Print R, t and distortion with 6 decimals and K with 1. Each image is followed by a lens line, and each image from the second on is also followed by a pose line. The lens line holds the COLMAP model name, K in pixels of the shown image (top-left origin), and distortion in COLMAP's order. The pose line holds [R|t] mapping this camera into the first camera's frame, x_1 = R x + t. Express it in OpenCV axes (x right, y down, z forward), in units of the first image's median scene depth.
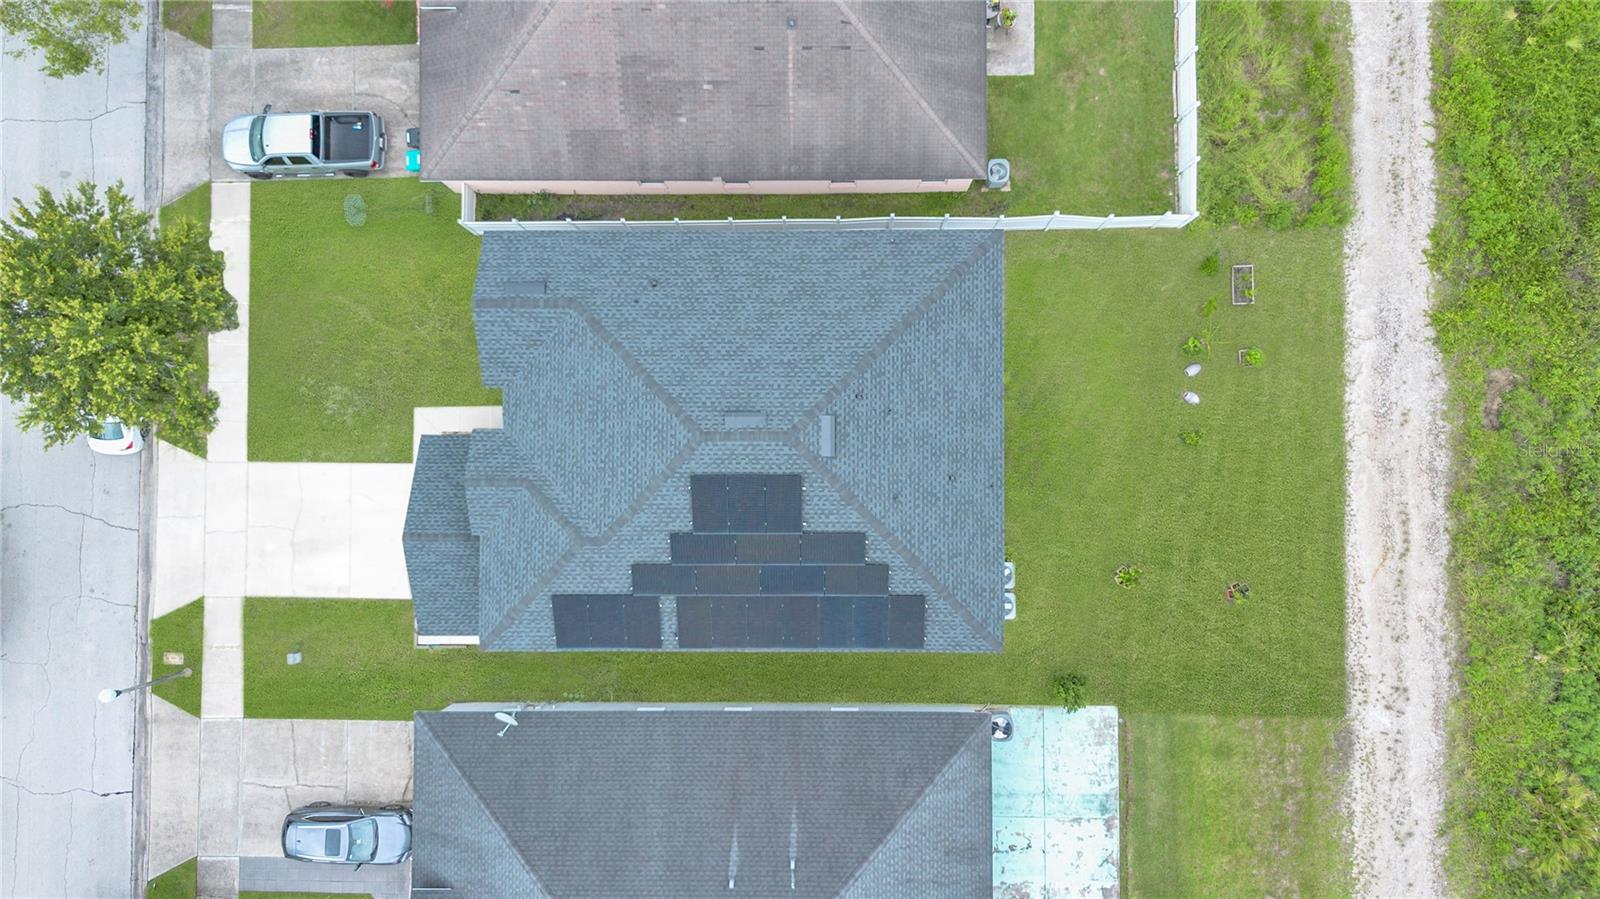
lens RADIAL K [[1191.8, 0, 798.1], [0, 1191.8, 443.9], [0, 0, 1]] dist [0.020271, -0.000977]
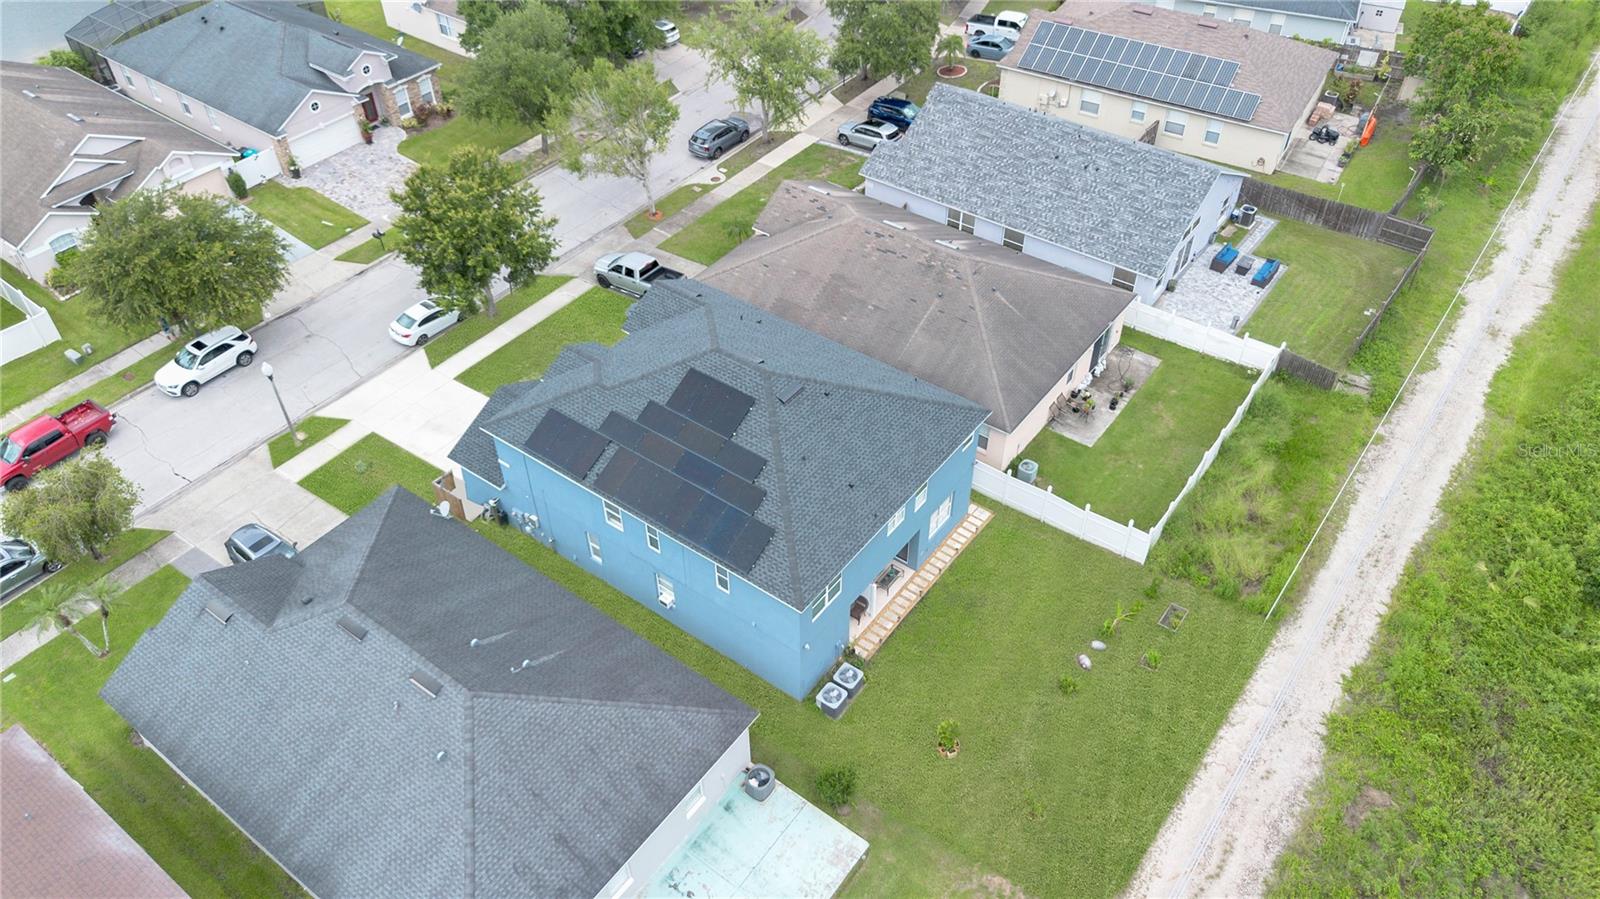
lens RADIAL K [[1135.6, 0, 803.4], [0, 1135.6, 449.9], [0, 0, 1]] dist [0.043497, -0.038811]
pose [[0.802861, 0.419716, -0.423382, 0.484545], [-0.596149, 0.570537, -0.564884, 0.594459], [0.004464, 0.705922, 0.708276, 0.126616]]
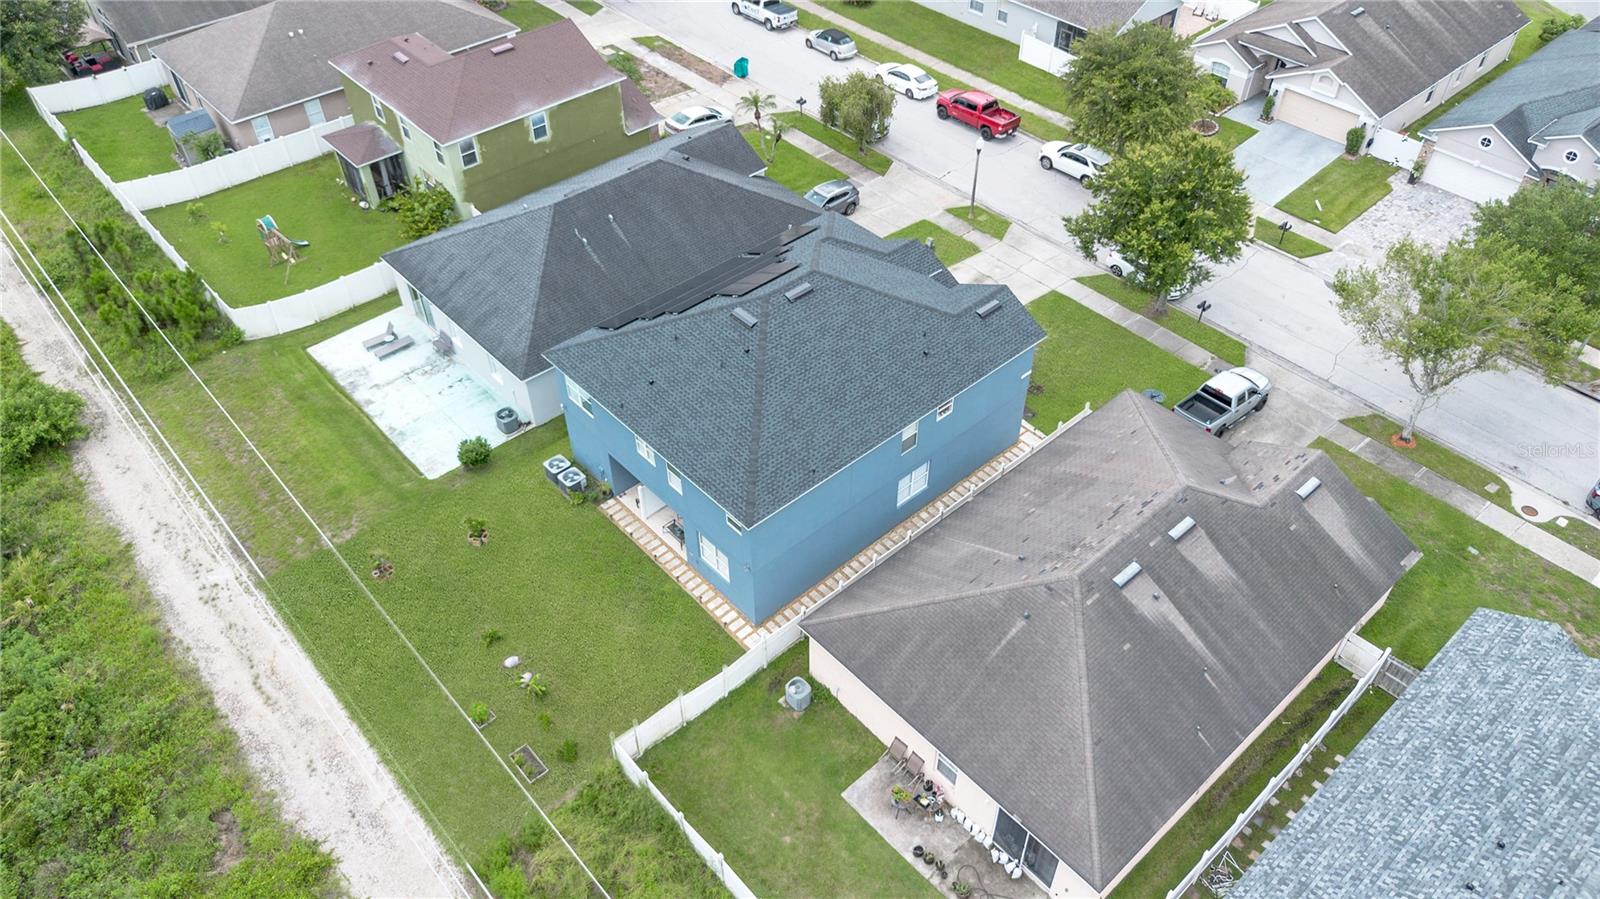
lens RADIAL K [[1135.6, 0, 803.4], [0, 1135.6, 449.9], [0, 0, 1]] dist [0.043497, -0.038811]
pose [[-0.741169, 0.481992, -0.467281, 0.518646], [-0.669999, -0.487481, 0.559878, -0.674615], [0.042067, 0.728043, 0.684240, 0.200259]]
